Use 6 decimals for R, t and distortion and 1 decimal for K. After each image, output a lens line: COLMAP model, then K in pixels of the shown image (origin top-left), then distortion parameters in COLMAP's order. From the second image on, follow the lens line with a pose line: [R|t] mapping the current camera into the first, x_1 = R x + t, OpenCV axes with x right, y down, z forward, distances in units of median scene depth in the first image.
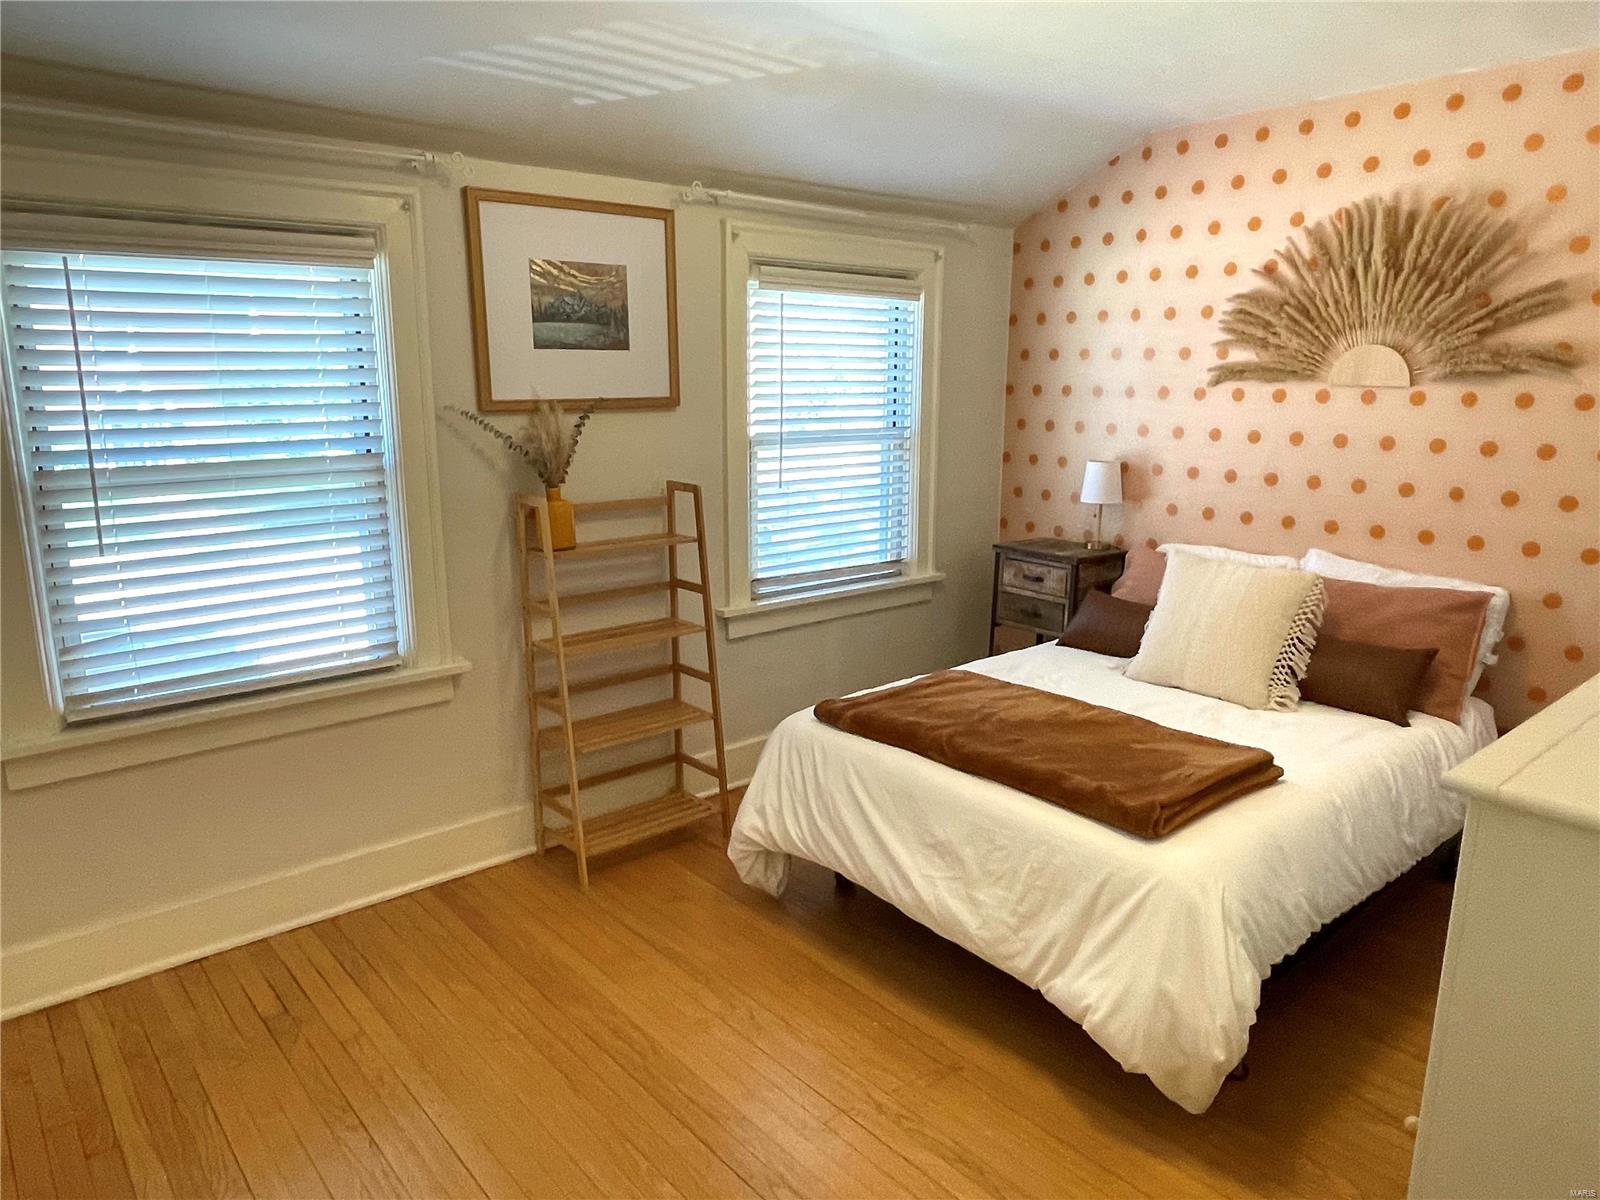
lens RADIAL K [[1044.6, 0, 792.3], [0, 1044.6, 596.7], [0, 0, 1]] dist [-0.018511, 0.001269]
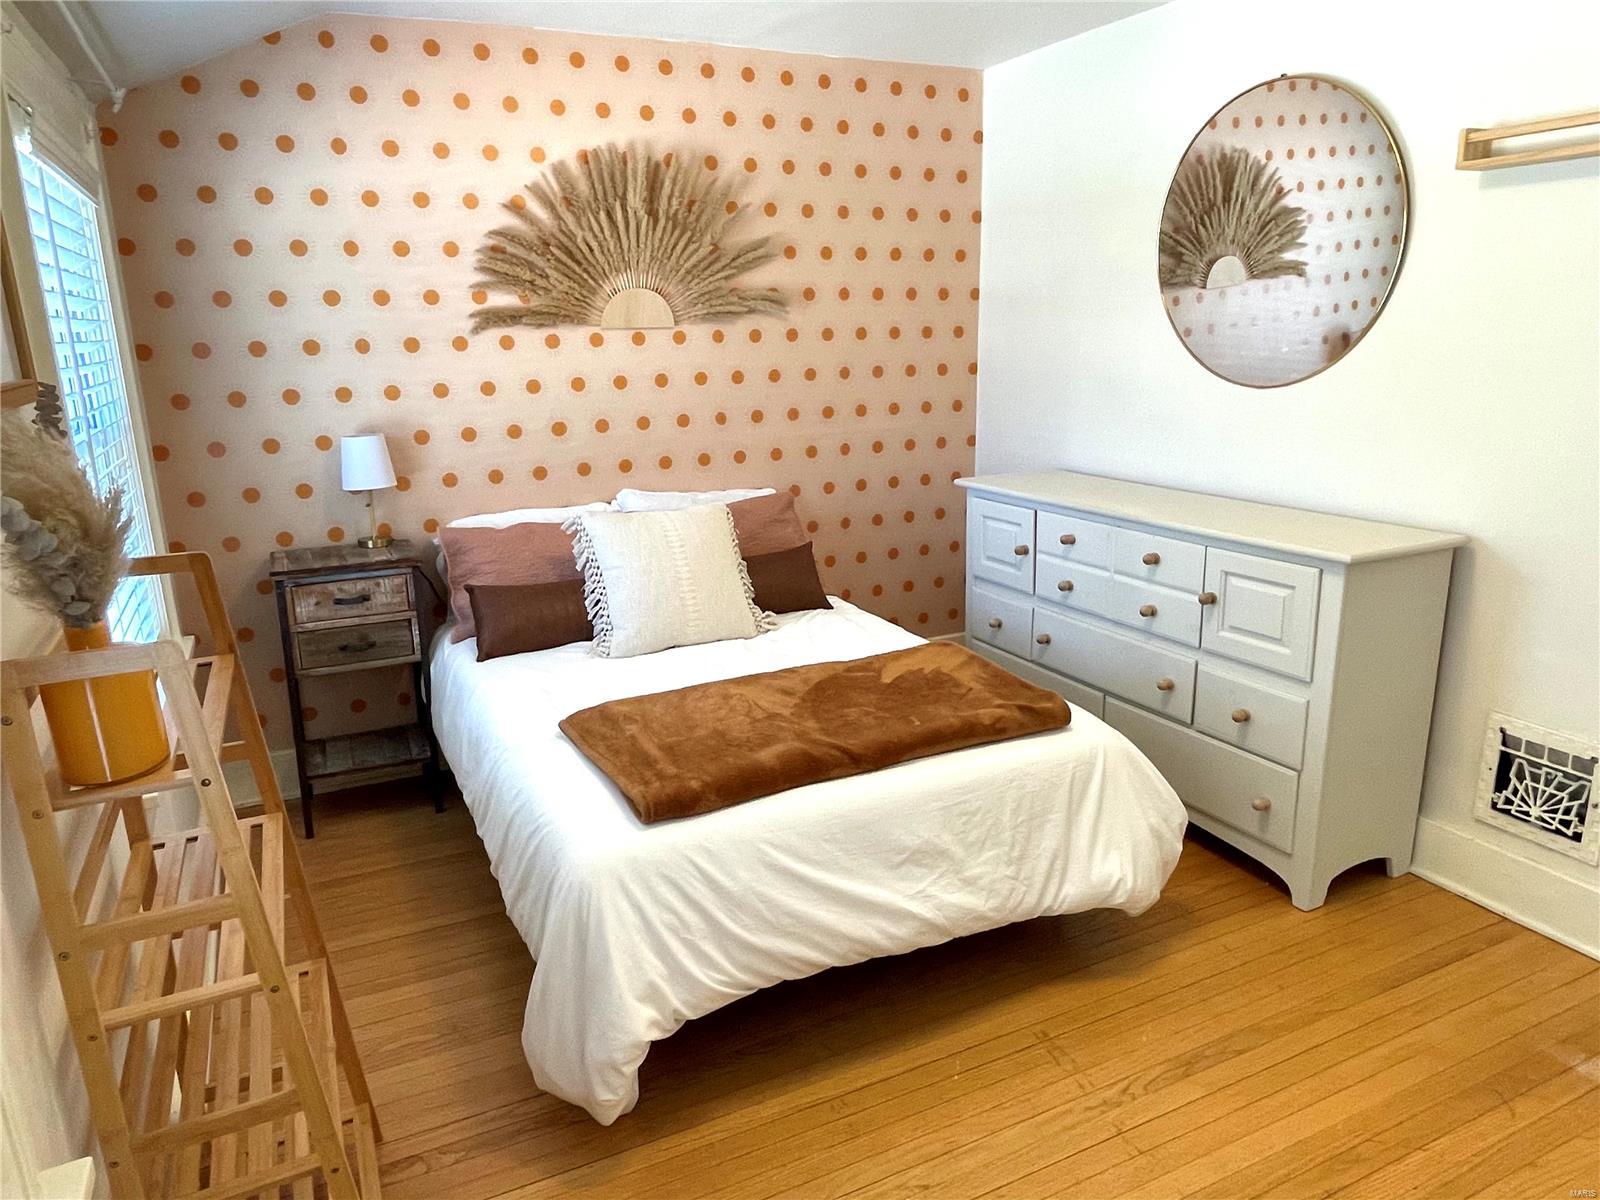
lens RADIAL K [[1044.6, 0, 792.3], [0, 1044.6, 596.7], [0, 0, 1]] dist [-0.018511, 0.001269]
pose [[0.246291, -0.256717, 0.934578, -0.455522], [0.221644, 0.953647, 0.203545, -0.119243], [-0.943512, 0.157012, 0.291775, 0.565961]]
